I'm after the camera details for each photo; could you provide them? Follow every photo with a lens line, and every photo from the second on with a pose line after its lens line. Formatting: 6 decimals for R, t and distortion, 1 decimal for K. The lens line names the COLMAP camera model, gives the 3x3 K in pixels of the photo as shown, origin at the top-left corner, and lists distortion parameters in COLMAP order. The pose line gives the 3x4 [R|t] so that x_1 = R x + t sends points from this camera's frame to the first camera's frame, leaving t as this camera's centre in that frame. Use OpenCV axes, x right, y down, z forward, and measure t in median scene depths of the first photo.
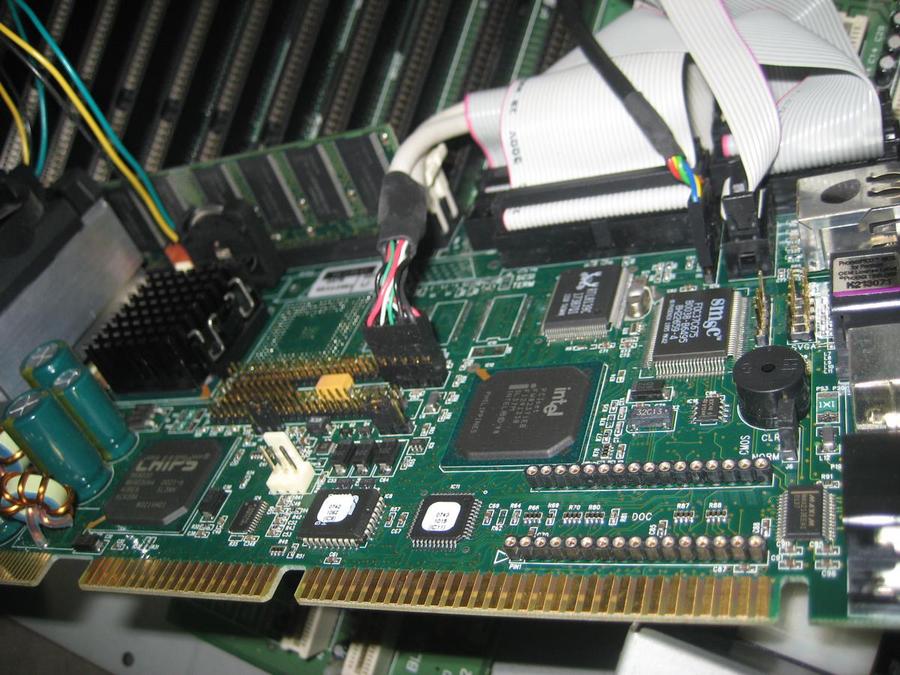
lens RADIAL K [[944.4, 0, 450.9], [0, 944.4, 336.2], [0, 0, 1]] dist [-0.094821, 0.000000]
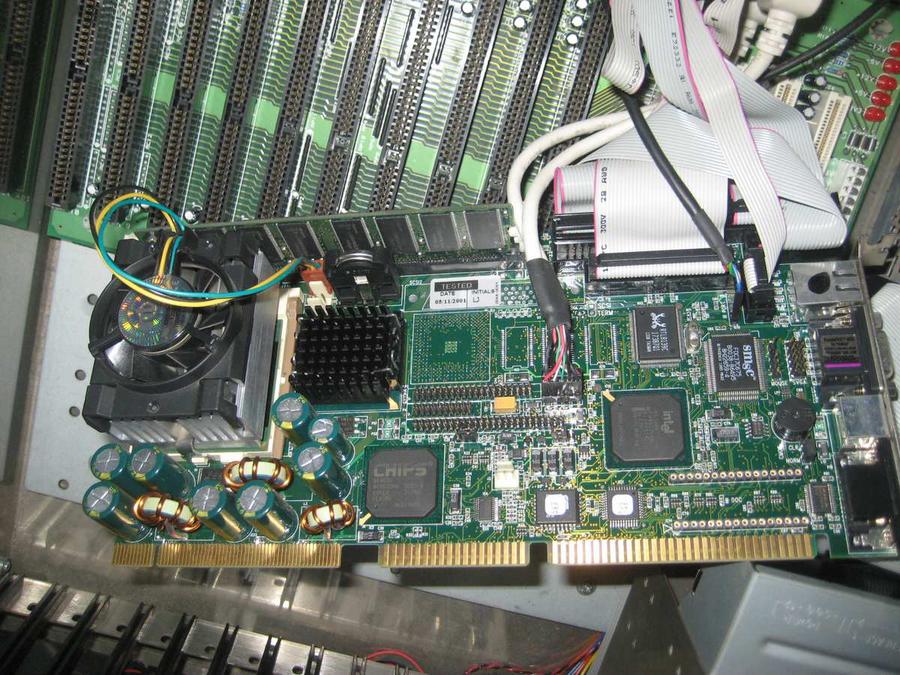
lens RADIAL K [[944.4, 0, 450.3], [0, 944.4, 338.2], [0, 0, 1]] dist [-0.094821, 0.000000]
pose [[0.939497, -0.144396, 0.310637, -0.736205], [0.010437, 0.918462, 0.395372, -0.719824], [-0.342398, -0.368208, 0.864399, -0.274788]]
